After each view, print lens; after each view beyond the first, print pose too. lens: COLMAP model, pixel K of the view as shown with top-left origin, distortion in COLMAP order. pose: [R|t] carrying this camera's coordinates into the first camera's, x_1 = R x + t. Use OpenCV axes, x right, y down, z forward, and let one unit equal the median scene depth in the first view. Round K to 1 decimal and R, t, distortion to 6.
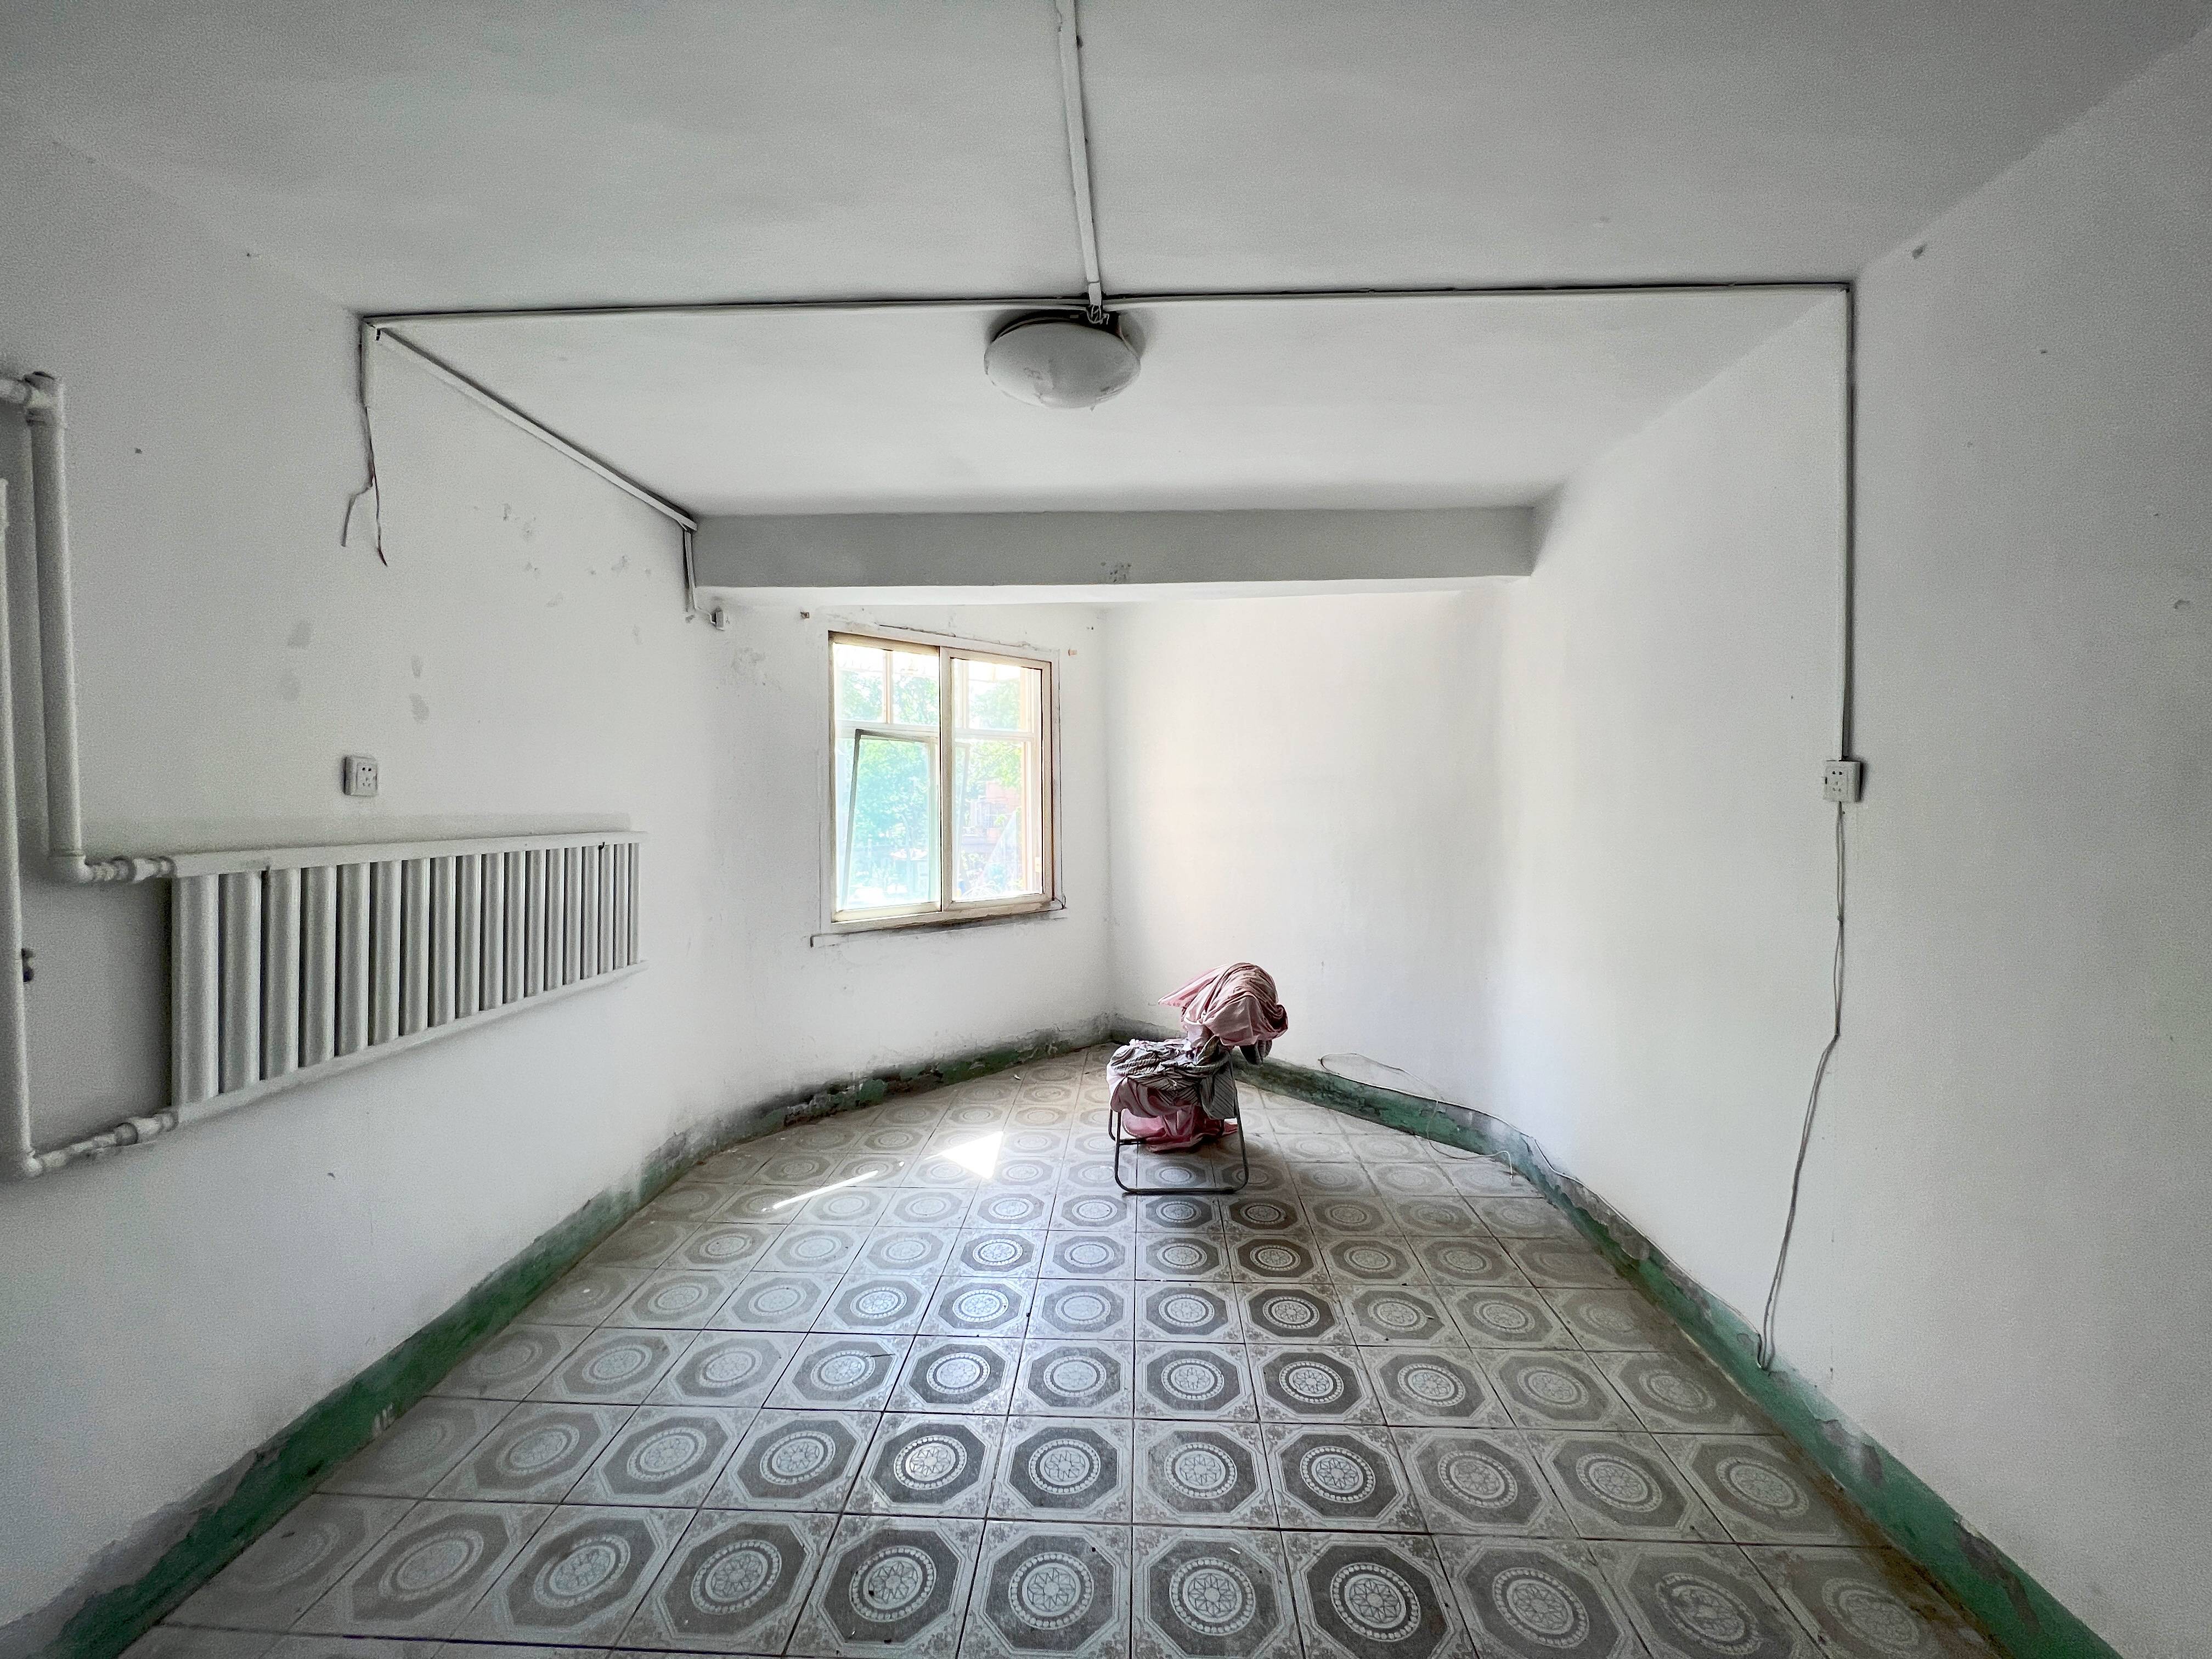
lens RADIAL K [[877.1, 0, 1099.1], [0, 877.1, 814.9], [0, 0, 1]] dist [-0.002265, 0.001363]
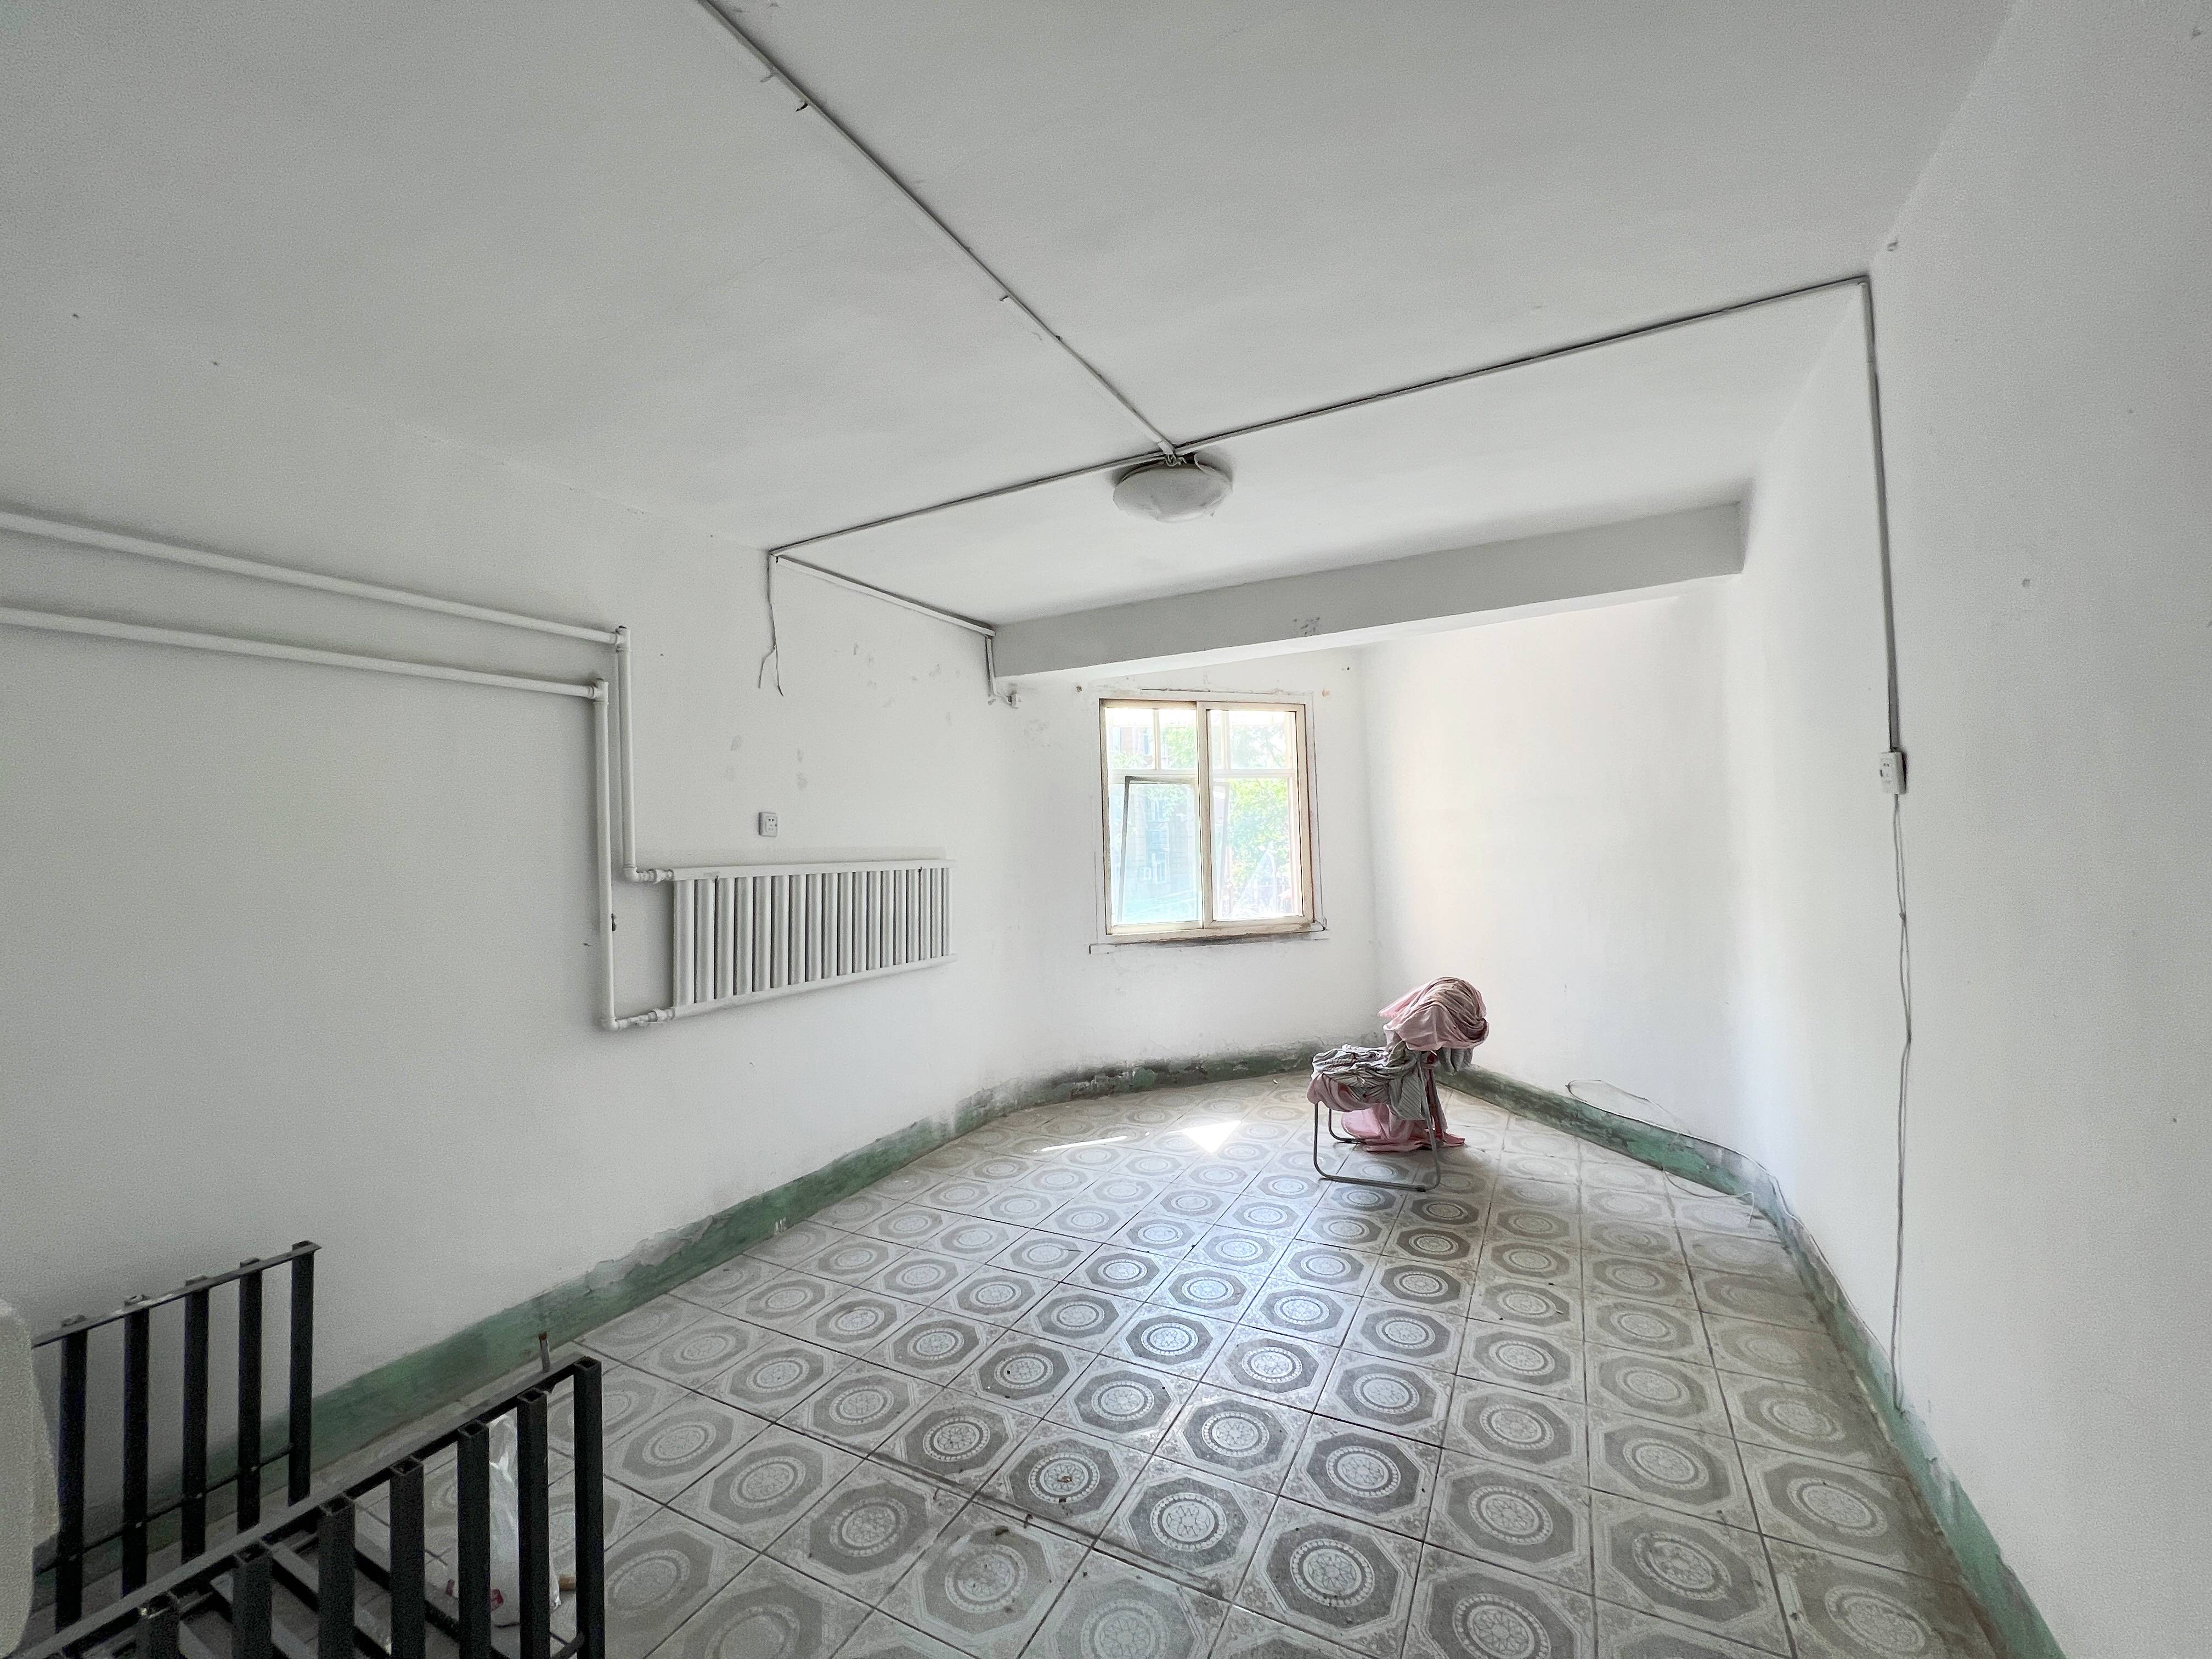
lens RADIAL K [[877.1, 0, 1107.7], [0, 877.1, 812.4], [0, 0, 1]] dist [-0.002265, 0.001363]
pose [[0.905406, -0.041645, -0.422498, 0.390850], [0.020686, 0.998323, -0.054074, 0.032827], [0.424042, 0.040220, 0.904749, -0.202301]]
